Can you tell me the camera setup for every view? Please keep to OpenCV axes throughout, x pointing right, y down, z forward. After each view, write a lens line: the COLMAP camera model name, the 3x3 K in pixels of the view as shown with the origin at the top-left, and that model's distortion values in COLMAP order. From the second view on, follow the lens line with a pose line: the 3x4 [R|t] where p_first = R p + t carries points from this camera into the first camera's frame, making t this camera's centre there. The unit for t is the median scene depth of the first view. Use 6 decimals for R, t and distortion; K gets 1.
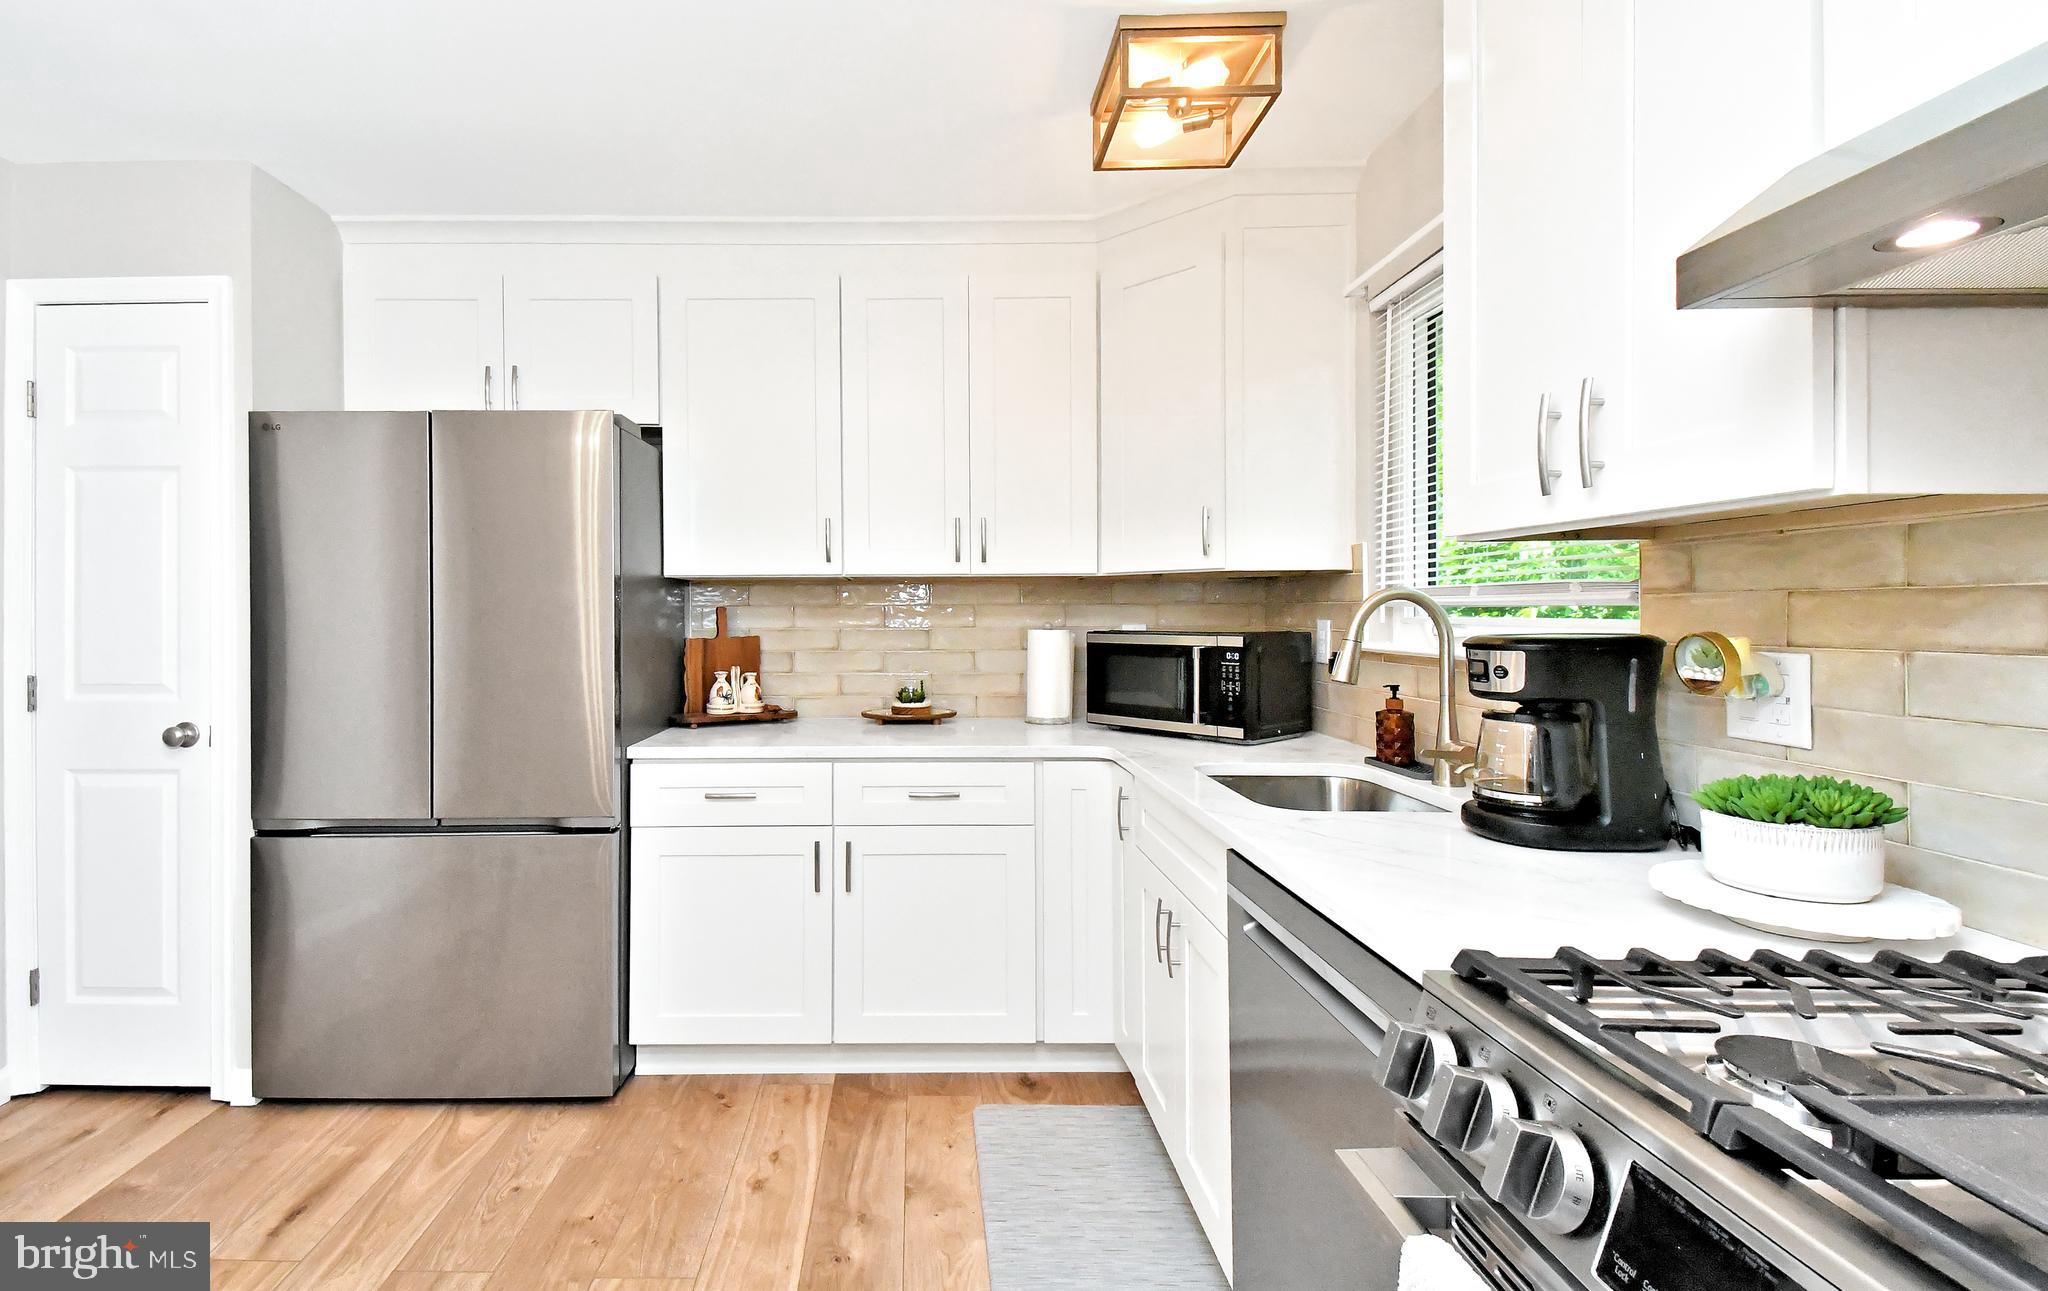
lens RADIAL K [[906.9, 0, 930.6], [0, 906.9, 617.5], [0, 0, 1]] dist [-0.001015, -0.000170]
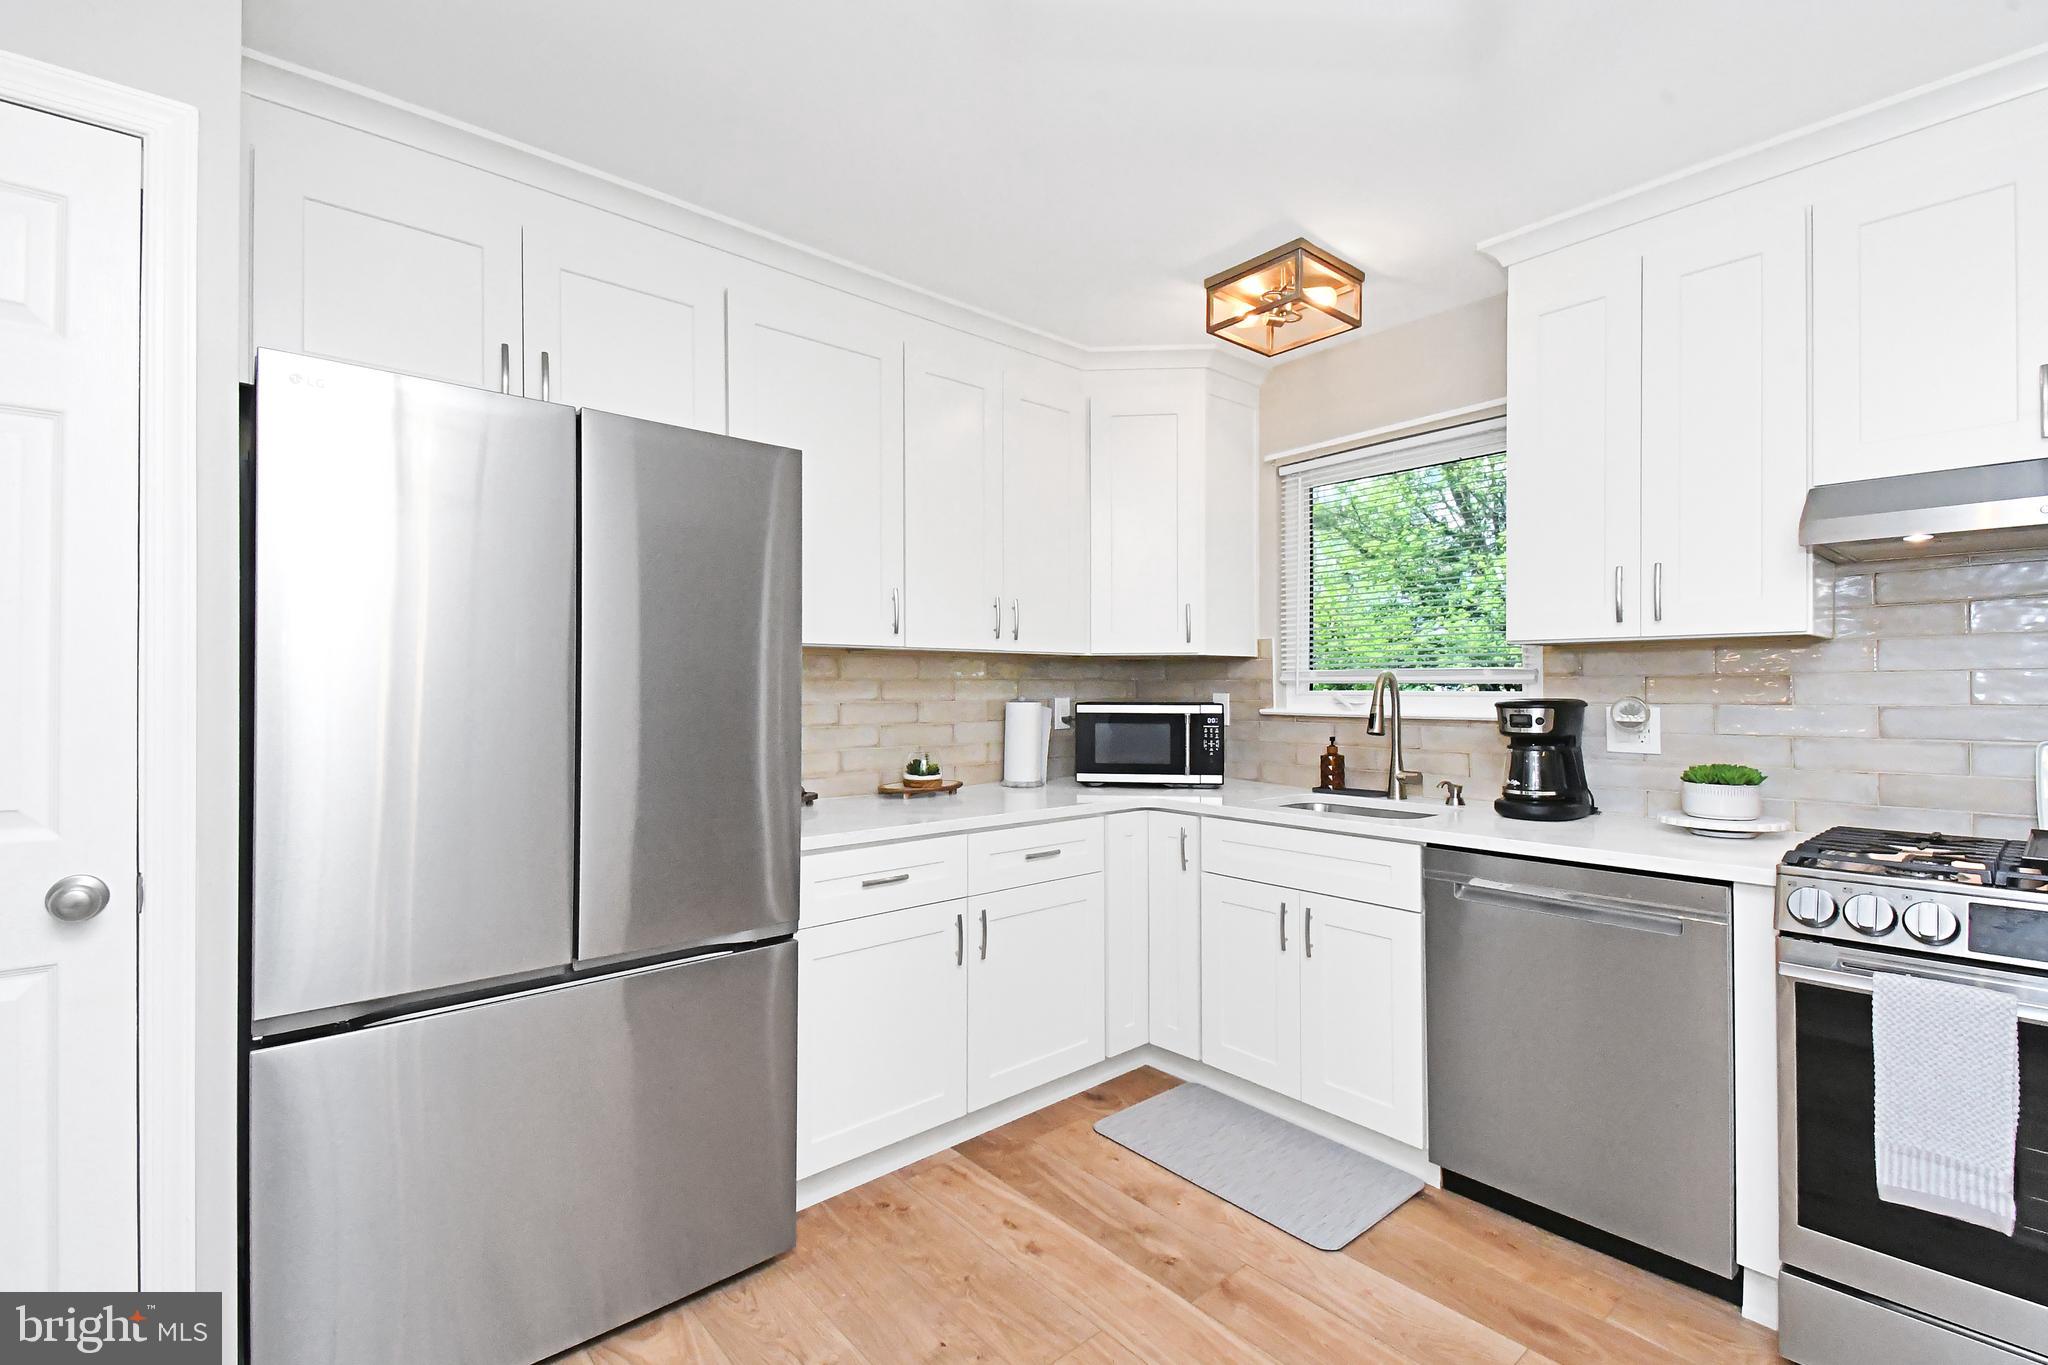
lens RADIAL K [[892.1, 0, 1024.0], [0, 892.1, 682.5], [0, 0, 1]] dist [0.000752, -0.000182]
pose [[0.761905, 0.008464, 0.647634, -0.699652], [0.000725, 0.999903, -0.013921, 0.005363], [-0.647689, 0.011076, 0.761825, 0.197213]]
